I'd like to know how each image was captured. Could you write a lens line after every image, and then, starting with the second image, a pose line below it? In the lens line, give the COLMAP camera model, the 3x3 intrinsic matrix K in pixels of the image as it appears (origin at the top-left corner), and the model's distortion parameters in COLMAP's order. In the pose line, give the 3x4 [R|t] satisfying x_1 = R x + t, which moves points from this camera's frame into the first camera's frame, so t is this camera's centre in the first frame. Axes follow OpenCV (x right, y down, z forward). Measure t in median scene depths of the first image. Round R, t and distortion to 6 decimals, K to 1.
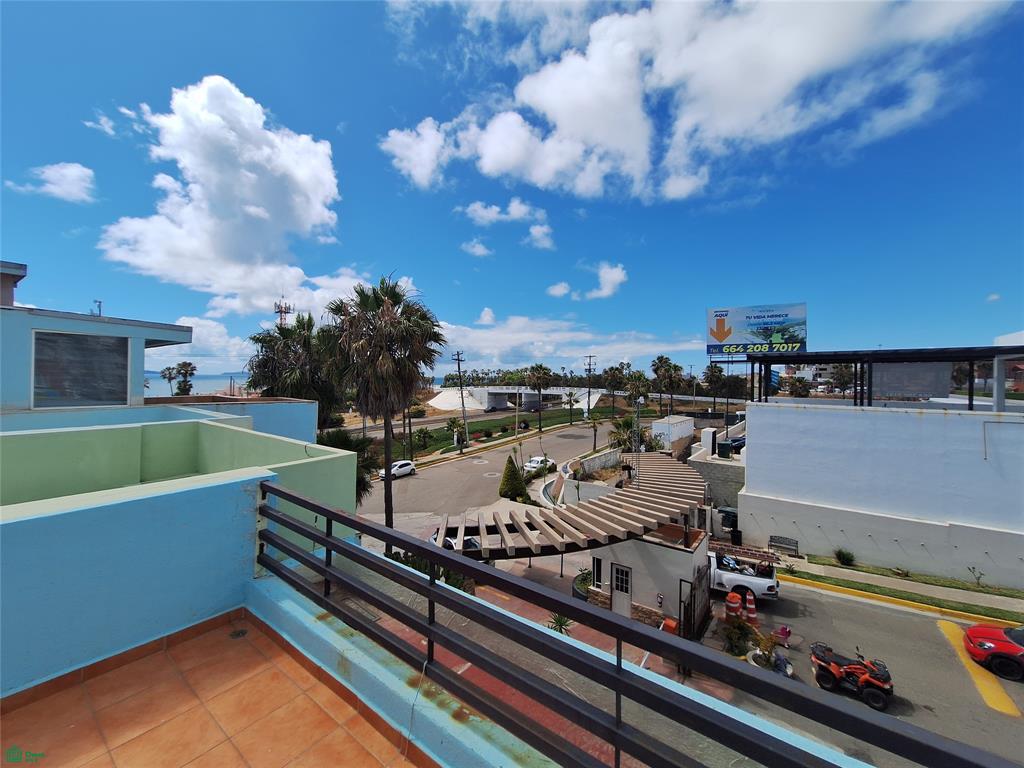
lens RADIAL K [[404.8, 0, 506.0], [0, 404.8, 379.5], [0, 0, 1]] dist [-0.003356, 0.000894]
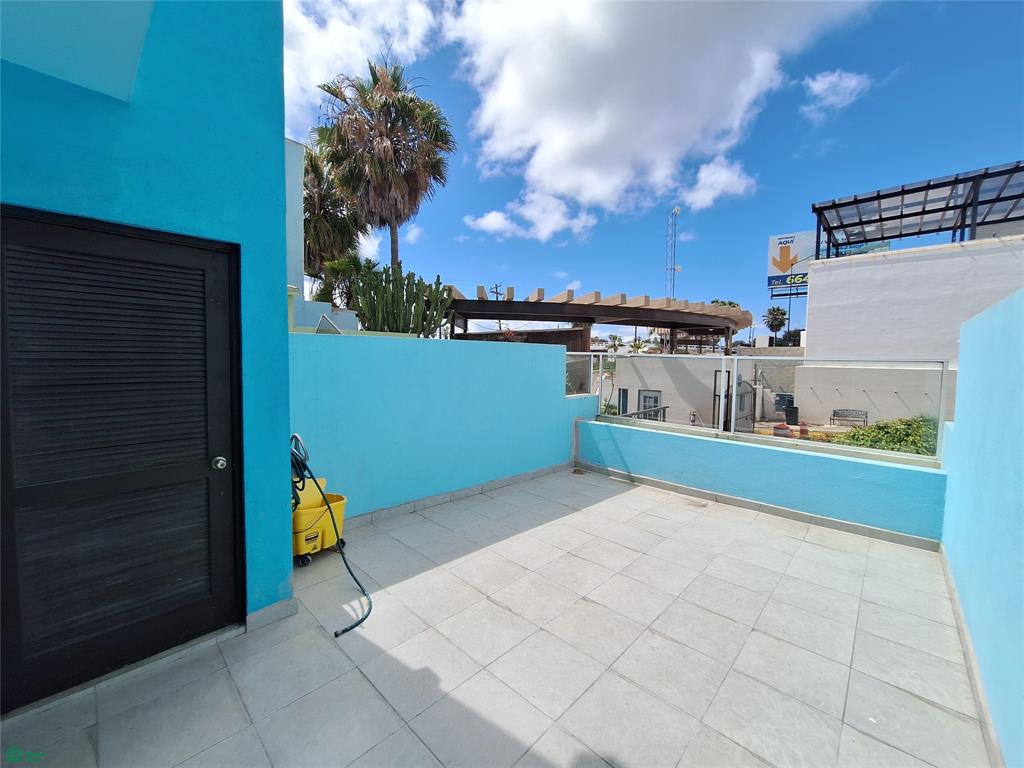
lens RADIAL K [[404.8, 0, 510.1], [0, 404.8, 382.8], [0, 0, 1]] dist [-0.003356, 0.000894]
pose [[0.994245, 0.012895, -0.106348, 0.054004], [-0.006680, 0.998260, 0.058590, 0.283730], [0.106918, -0.057543, 0.992601, 0.064842]]
